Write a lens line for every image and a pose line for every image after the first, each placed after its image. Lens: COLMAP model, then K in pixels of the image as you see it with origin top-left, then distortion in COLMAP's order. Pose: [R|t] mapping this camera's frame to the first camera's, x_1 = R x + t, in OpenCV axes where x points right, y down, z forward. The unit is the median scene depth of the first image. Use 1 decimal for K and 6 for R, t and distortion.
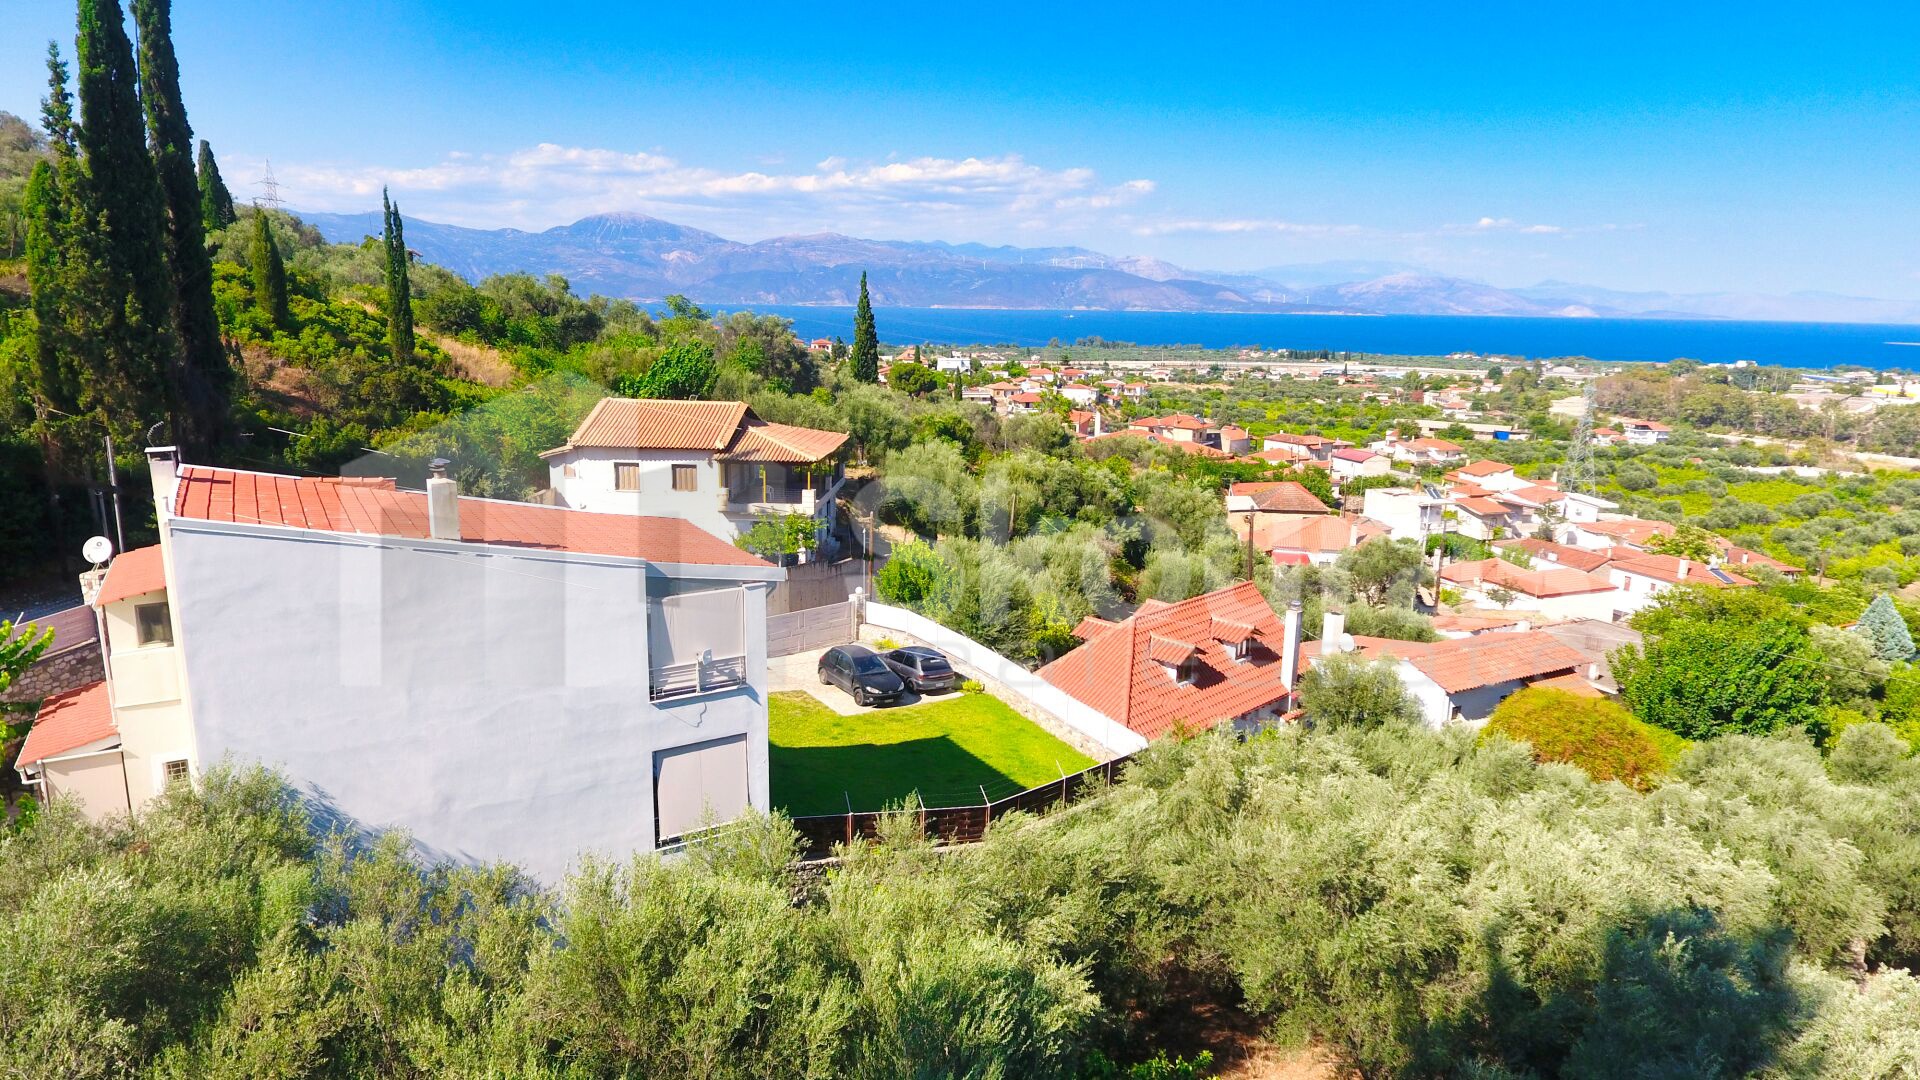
lens RADIAL K [[1128.9, 0, 951.5], [0, 1128.9, 527.8], [0, 0, 1]] dist [-0.009789, 0.002258]
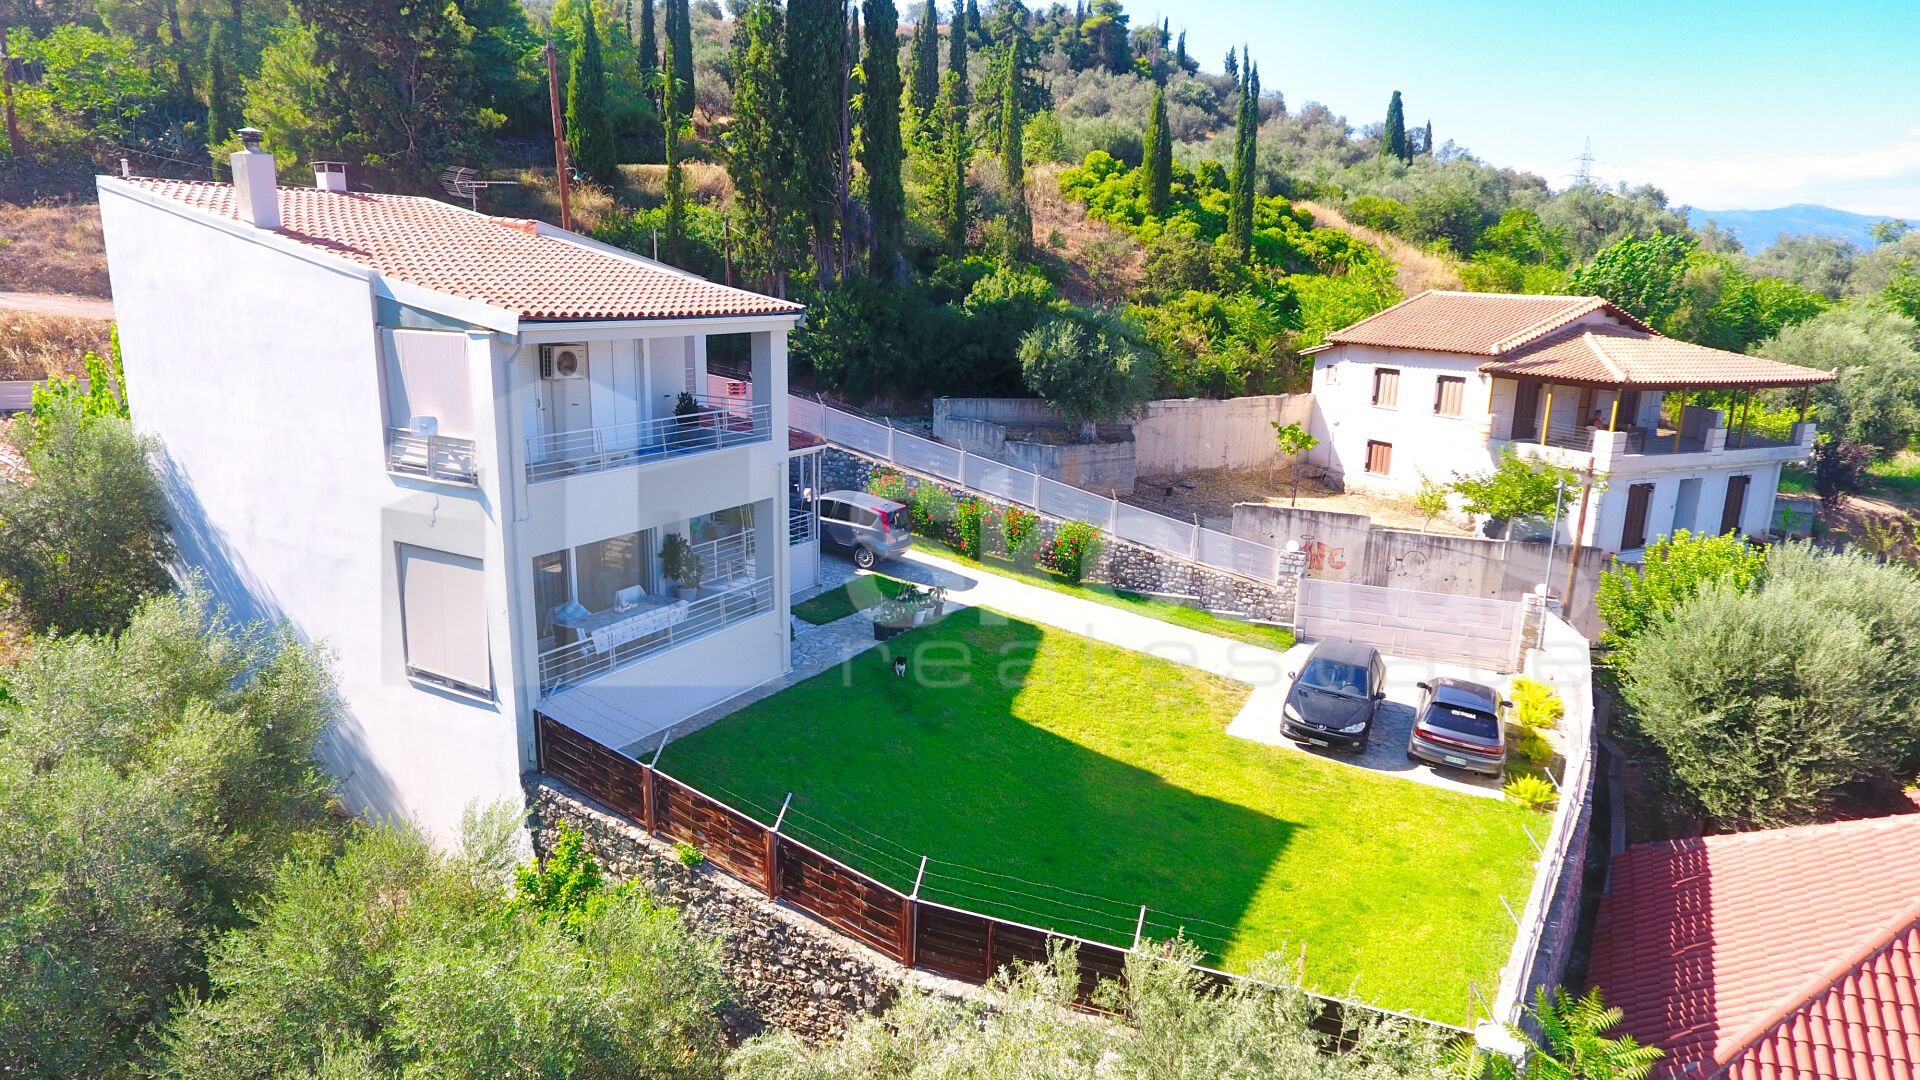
lens RADIAL K [[1128.9, 0, 951.5], [0, 1128.9, 527.8], [0, 0, 1]] dist [-0.009789, 0.002258]
pose [[0.467672, 0.189096, -0.863438, 0.308255], [-0.189274, 0.975614, 0.111145, 0.020916], [0.863399, 0.111447, 0.492058, 0.533638]]
